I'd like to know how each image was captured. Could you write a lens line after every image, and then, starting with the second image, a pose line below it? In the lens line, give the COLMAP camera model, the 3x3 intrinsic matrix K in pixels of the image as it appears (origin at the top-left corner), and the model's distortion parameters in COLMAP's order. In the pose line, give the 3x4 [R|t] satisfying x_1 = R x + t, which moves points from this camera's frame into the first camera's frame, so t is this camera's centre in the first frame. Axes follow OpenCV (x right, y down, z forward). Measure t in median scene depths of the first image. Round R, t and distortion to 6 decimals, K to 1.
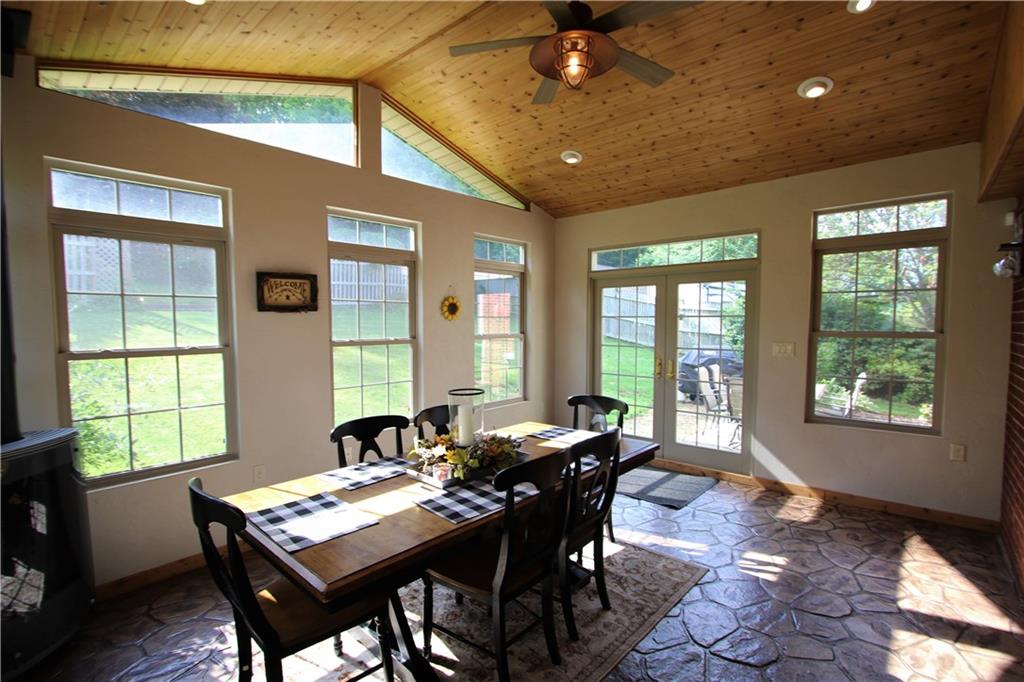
lens RADIAL K [[470.3, 0, 510.7], [0, 470.3, 348.6], [0, 0, 1]] dist [-0.018488, 0.000821]
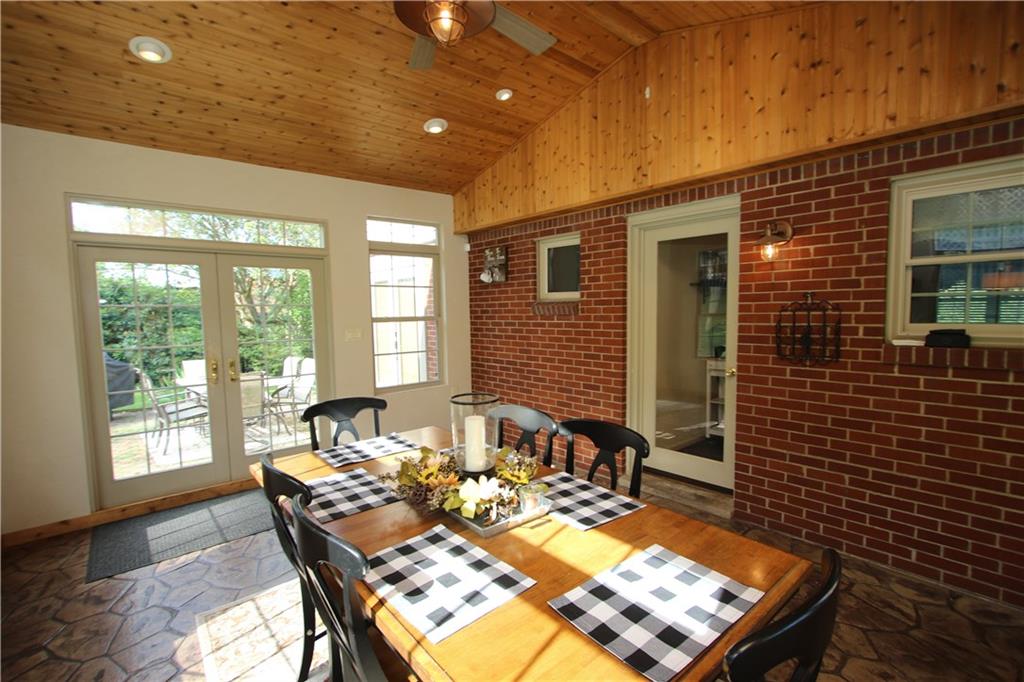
lens RADIAL K [[470.3, 0, 510.7], [0, 470.3, 348.6], [0, 0, 1]] dist [-0.018488, 0.000821]
pose [[0.127387, -0.084204, 0.988272, -0.524331], [0.072609, 0.994508, 0.075376, -0.025472], [-0.989192, 0.062156, 0.132801, 0.535433]]
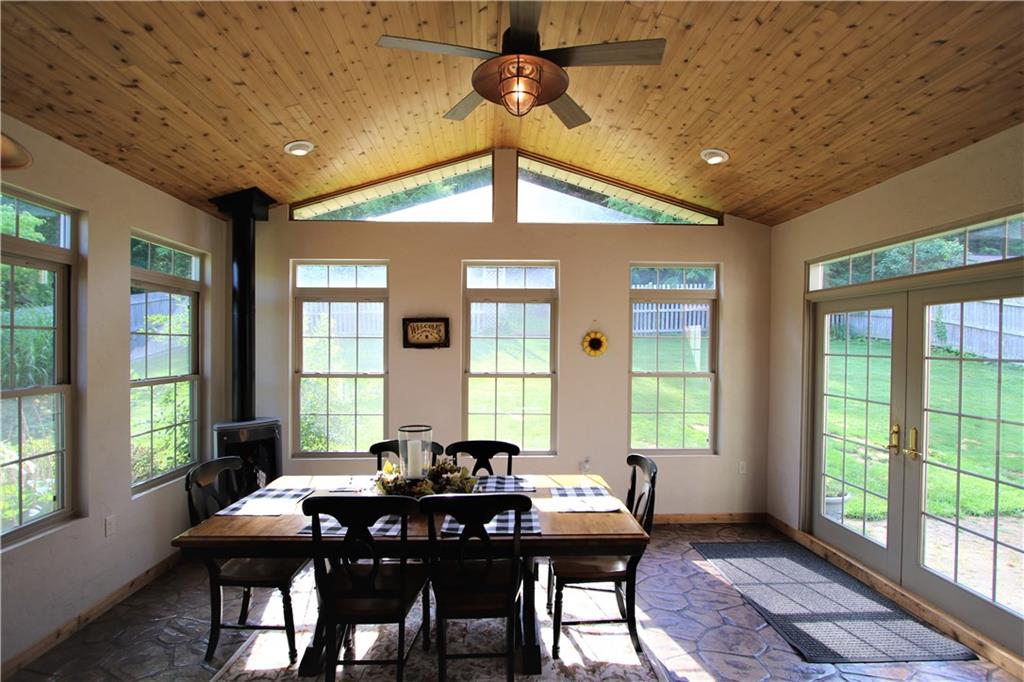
lens RADIAL K [[473.3, 0, 506.5], [0, 473.3, 342.3], [0, 0, 1]] dist [-0.025384, -0.000272]
pose [[0.697998, -0.001629, -0.716098, 0.524434], [-0.051035, 0.997341, -0.052014, -0.035690], [0.714279, 0.072852, 0.696059, 0.241955]]
